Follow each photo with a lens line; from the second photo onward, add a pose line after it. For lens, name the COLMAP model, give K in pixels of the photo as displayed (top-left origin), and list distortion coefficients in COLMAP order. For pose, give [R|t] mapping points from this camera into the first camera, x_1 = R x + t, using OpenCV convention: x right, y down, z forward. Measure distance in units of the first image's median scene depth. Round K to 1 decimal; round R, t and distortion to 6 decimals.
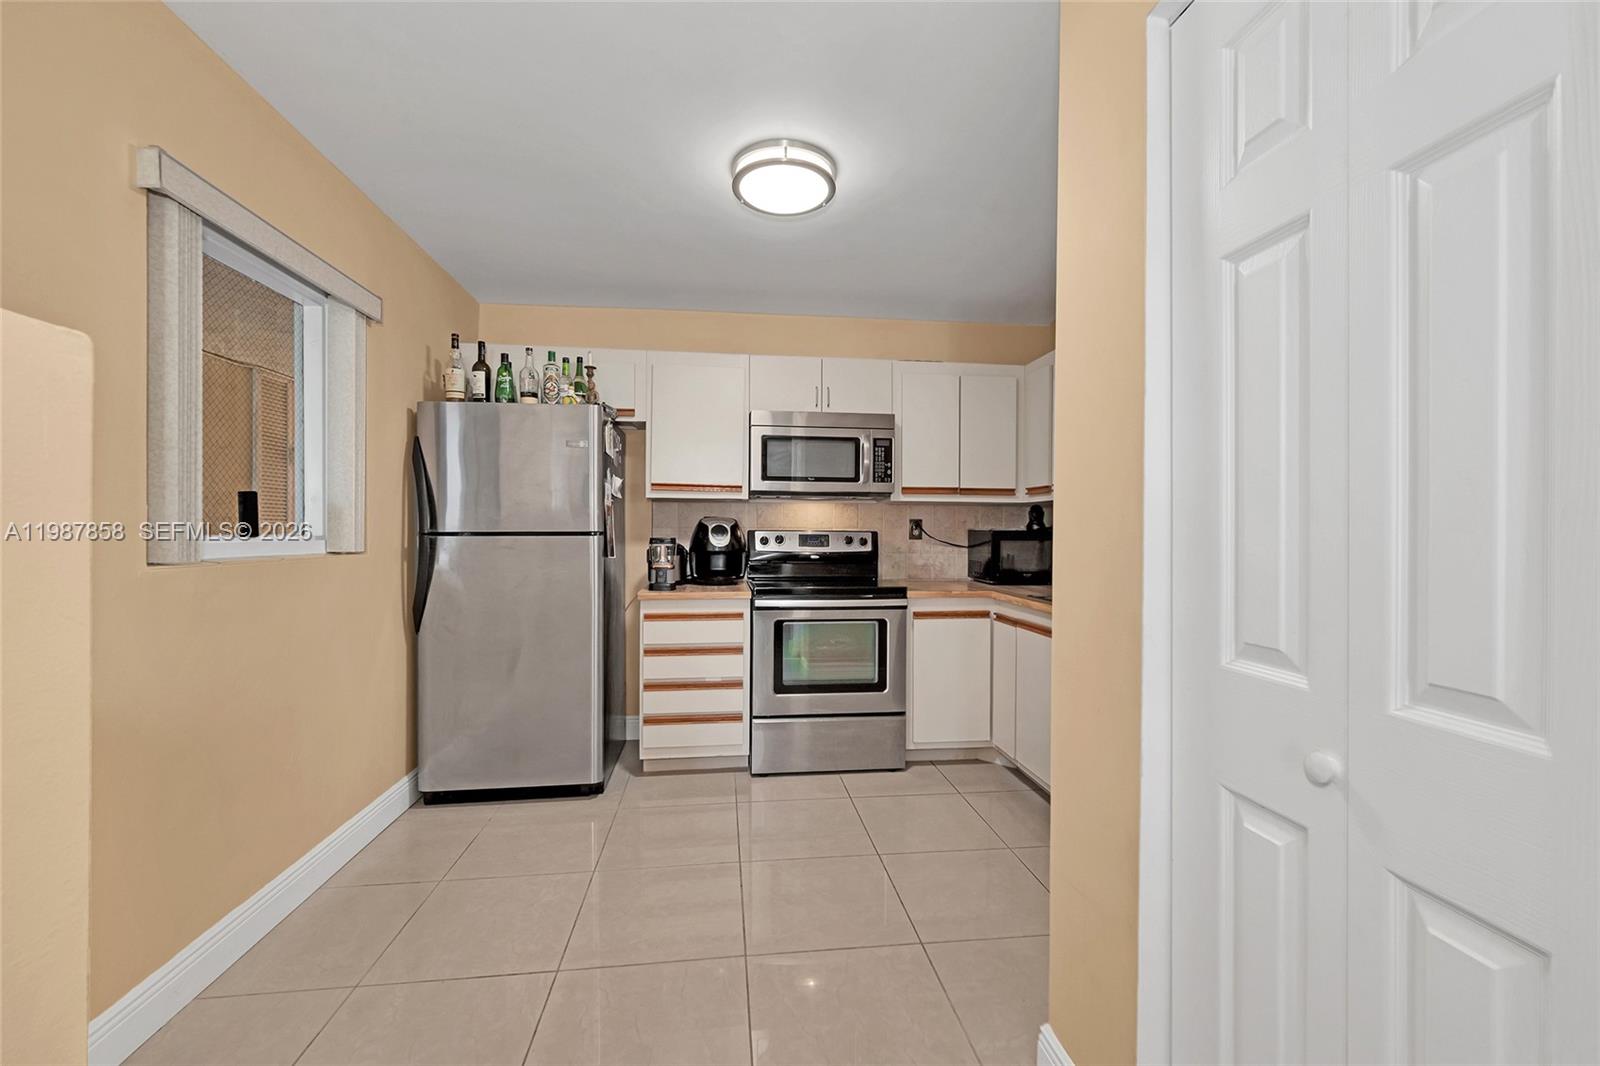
lens RADIAL K [[638.1, 0, 788.1], [0, 638.1, 530.6], [0, 0, 1]] dist [-0.003620, -0.000206]
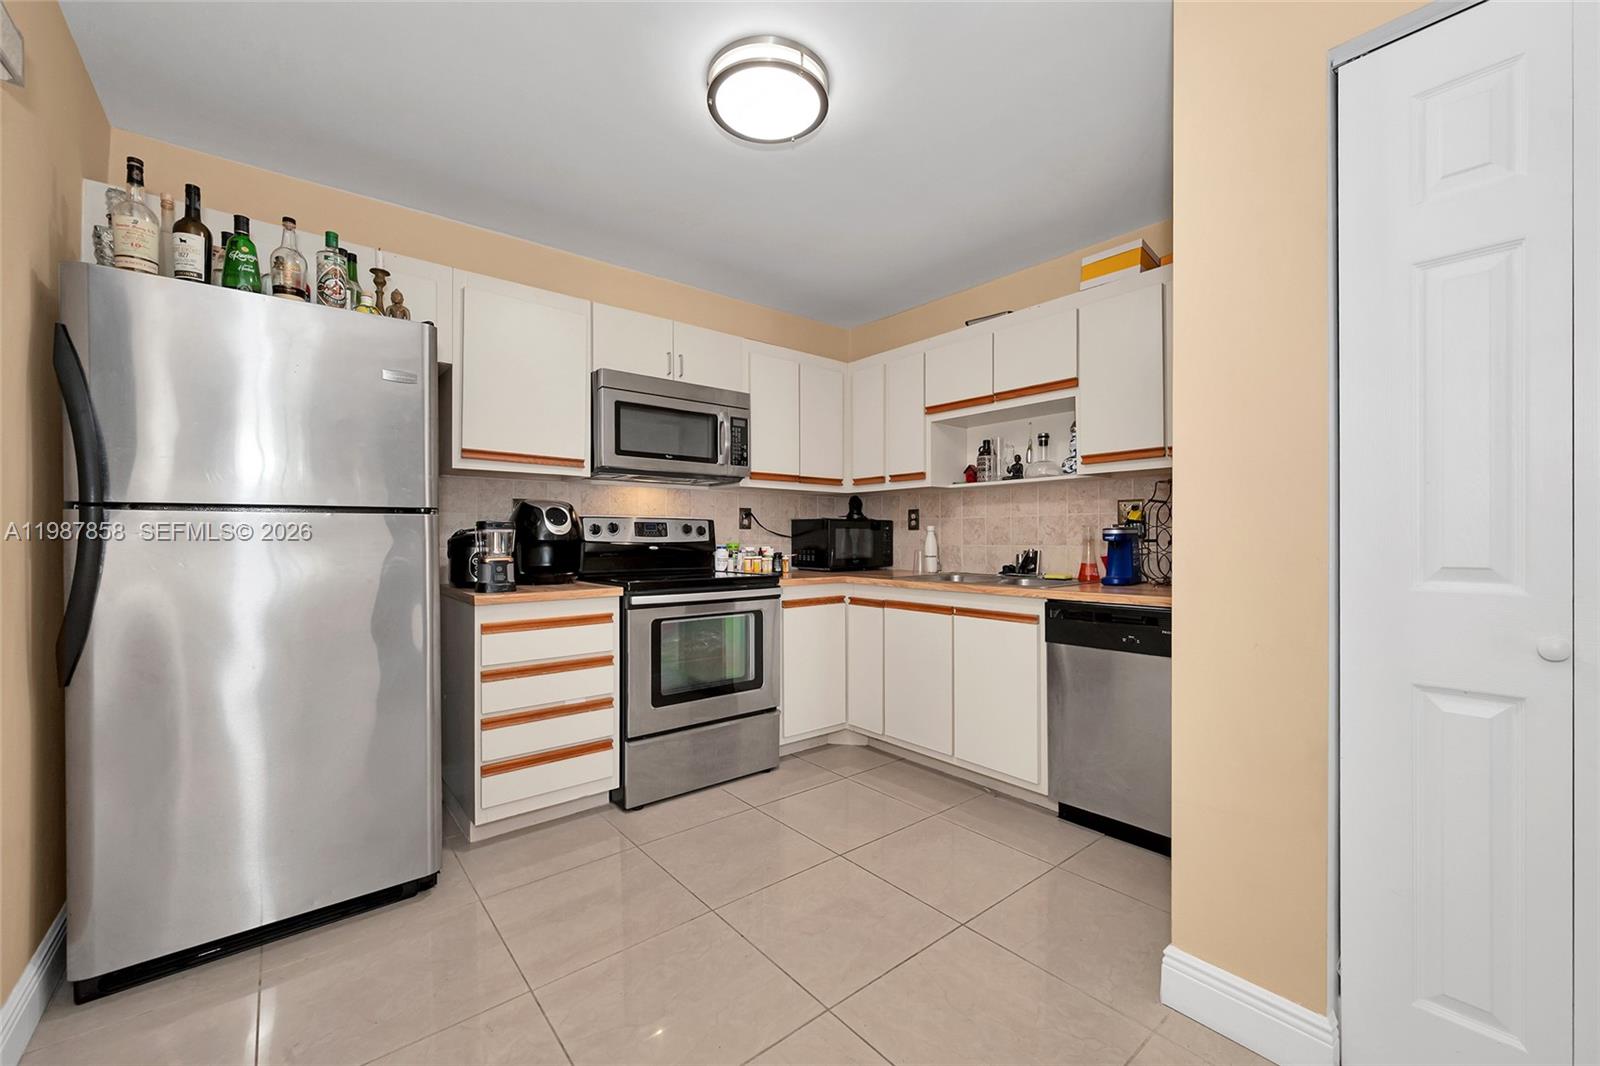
lens RADIAL K [[638.1, 0, 799.0], [0, 638.1, 533.9], [0, 0, 1]] dist [-0.003620, -0.000206]
pose [[0.838123, -0.002594, 0.545474, -0.292230], [0.006497, 0.999965, -0.005228, 0.030411], [-0.545442, 0.007926, 0.838111, 0.175329]]
